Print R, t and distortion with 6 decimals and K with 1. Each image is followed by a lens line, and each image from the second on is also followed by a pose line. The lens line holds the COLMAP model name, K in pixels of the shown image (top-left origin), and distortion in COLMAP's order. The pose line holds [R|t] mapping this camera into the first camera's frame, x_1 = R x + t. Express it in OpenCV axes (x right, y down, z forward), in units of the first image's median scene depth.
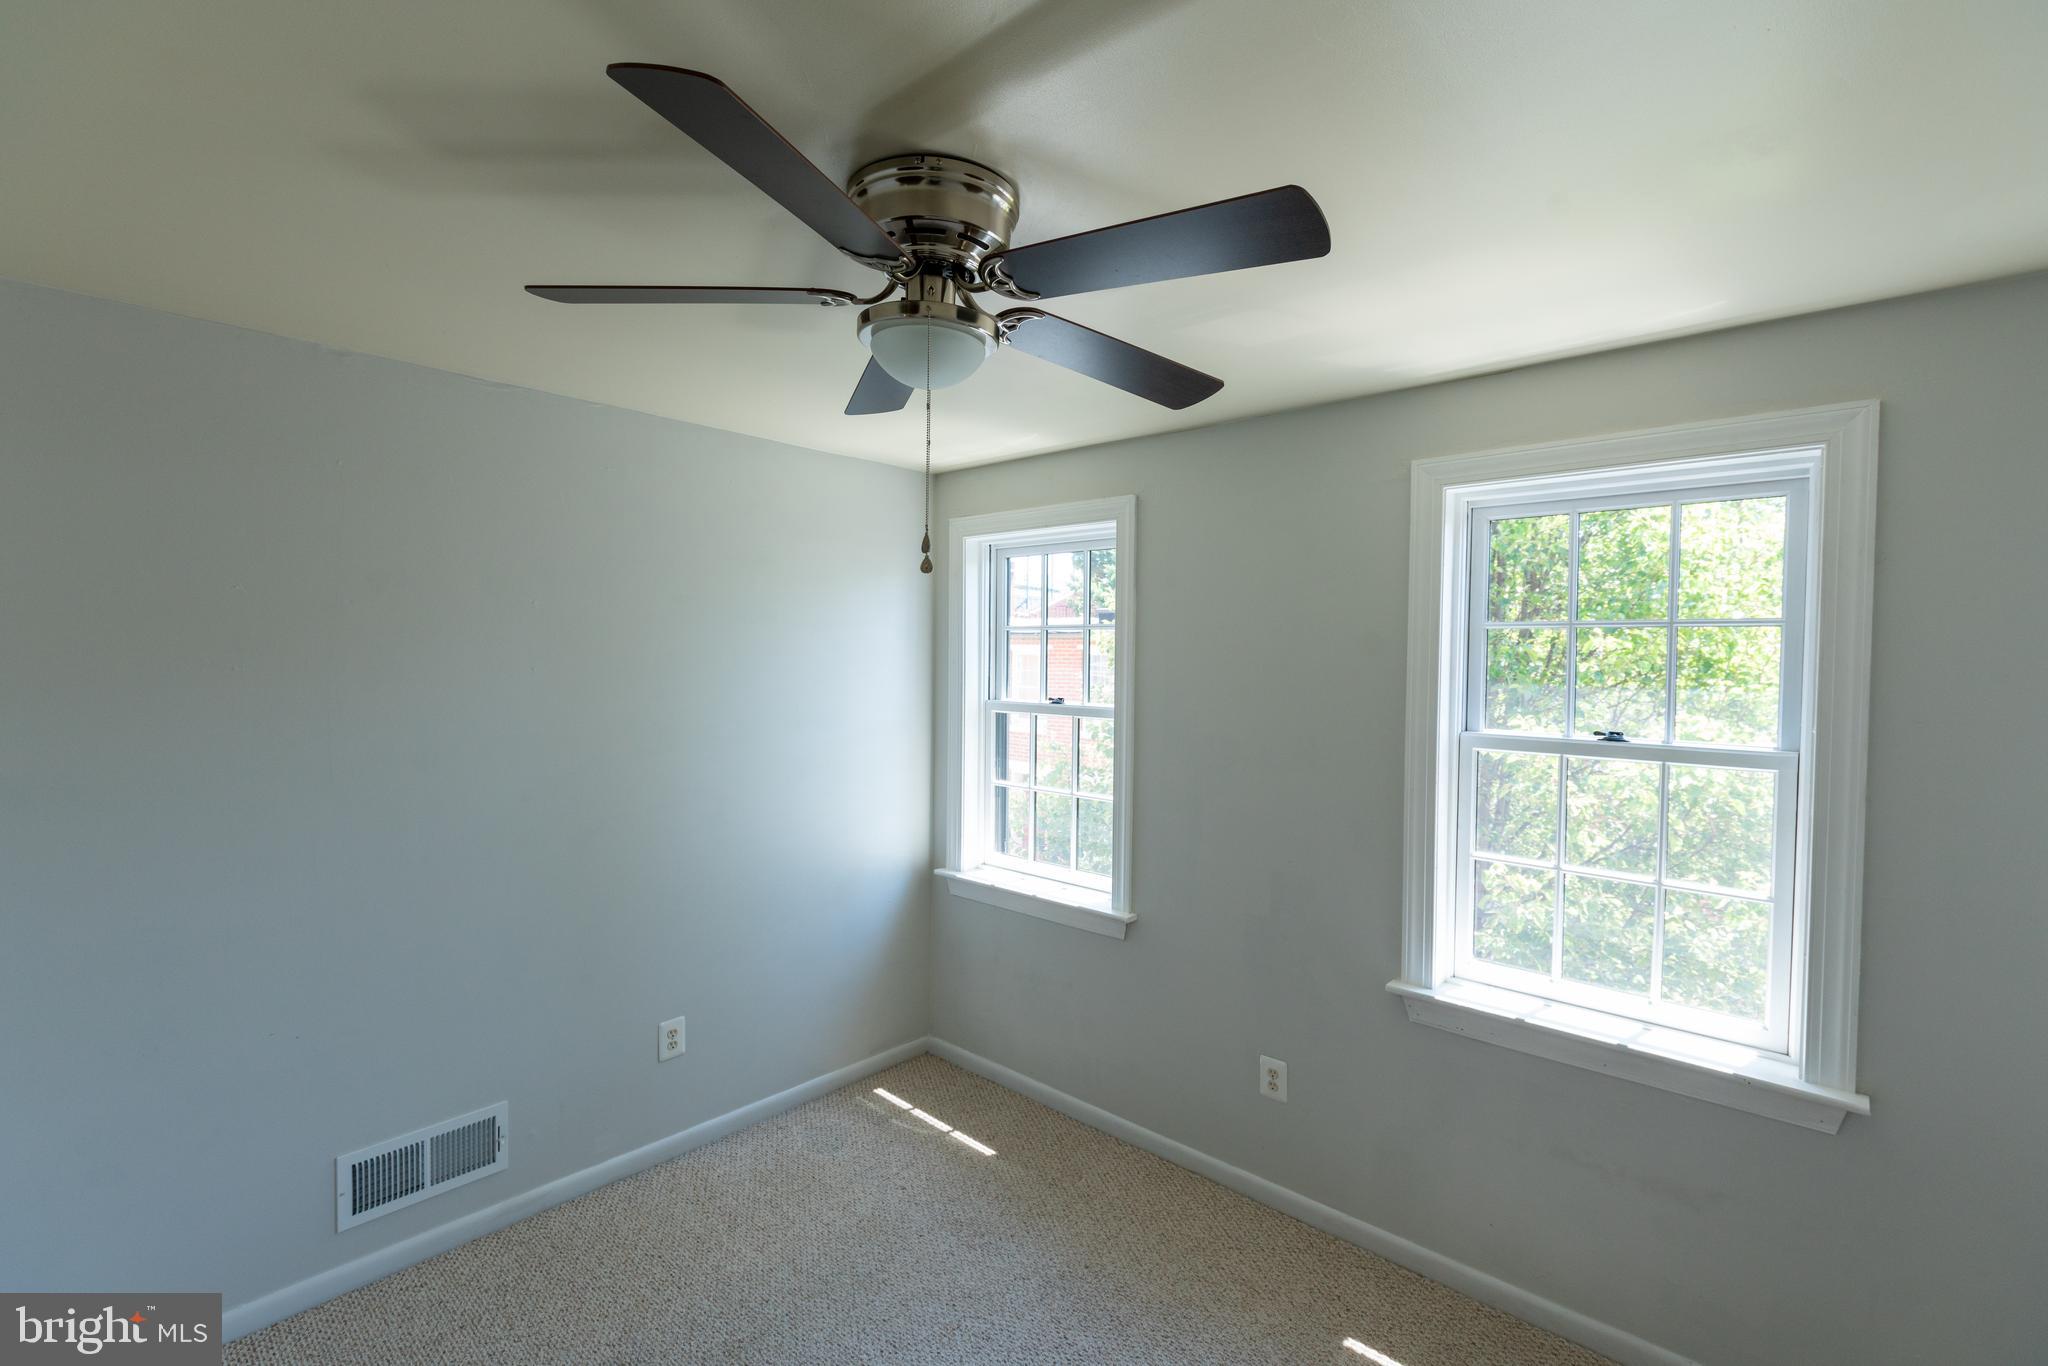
lens RADIAL K [[905.3, 0, 1022.7], [0, 905.3, 678.3], [0, 0, 1]] dist [-0.000240, 0.000179]
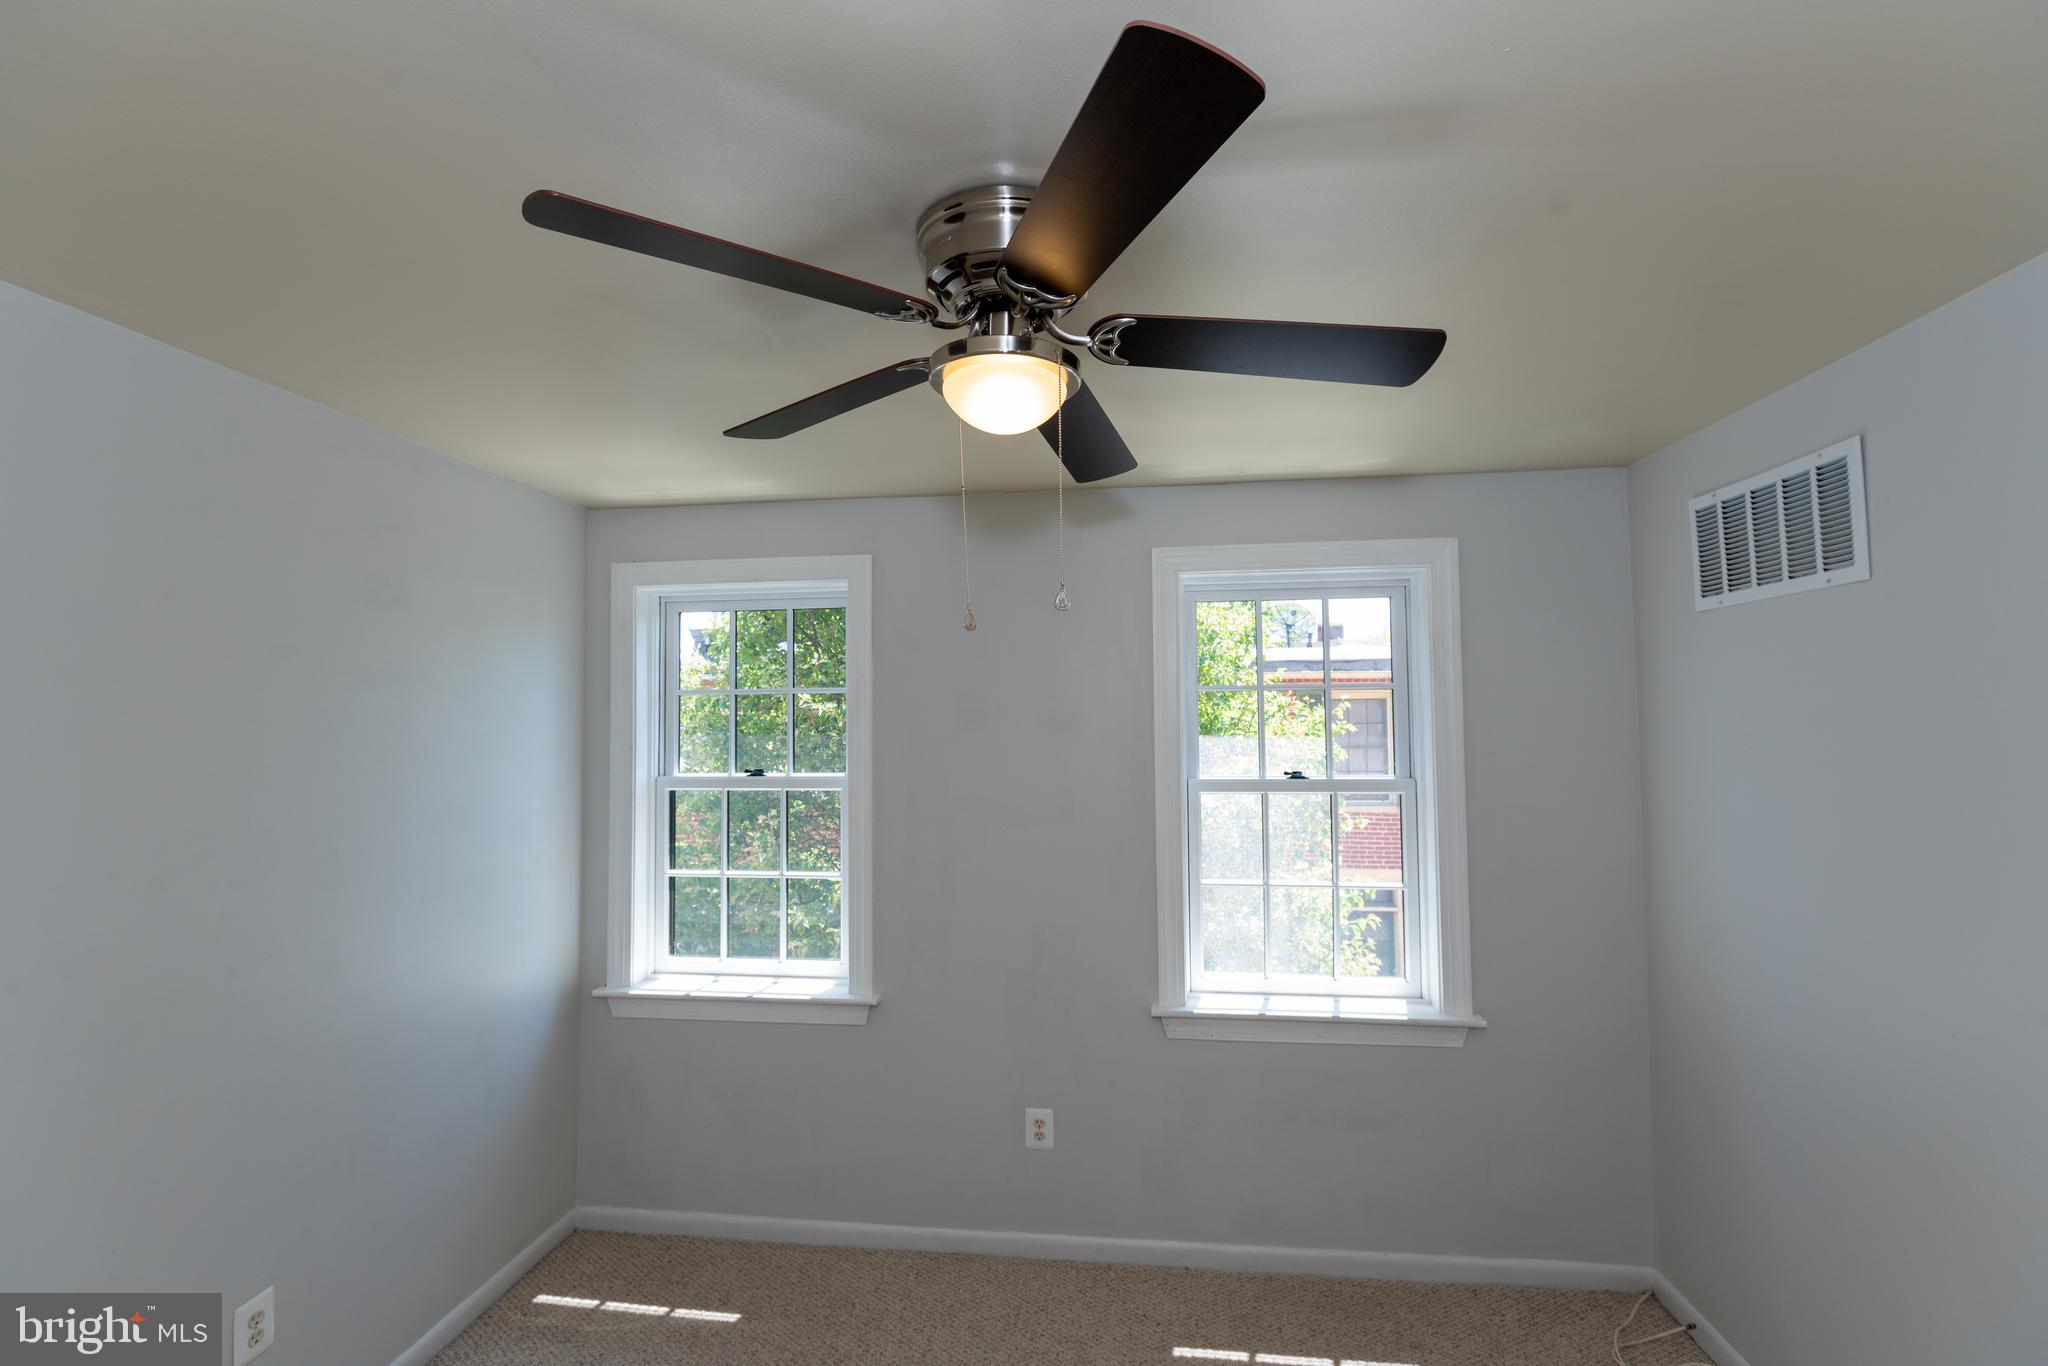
lens RADIAL K [[905.3, 0, 1027.3], [0, 905.3, 674.7], [0, 0, 1]] dist [-0.000240, 0.000179]
pose [[0.818771, 0.006524, 0.574084, -0.303130], [0.034816, 0.997531, -0.060992, -0.009042], [-0.573064, 0.069926, 0.816522, 0.121327]]
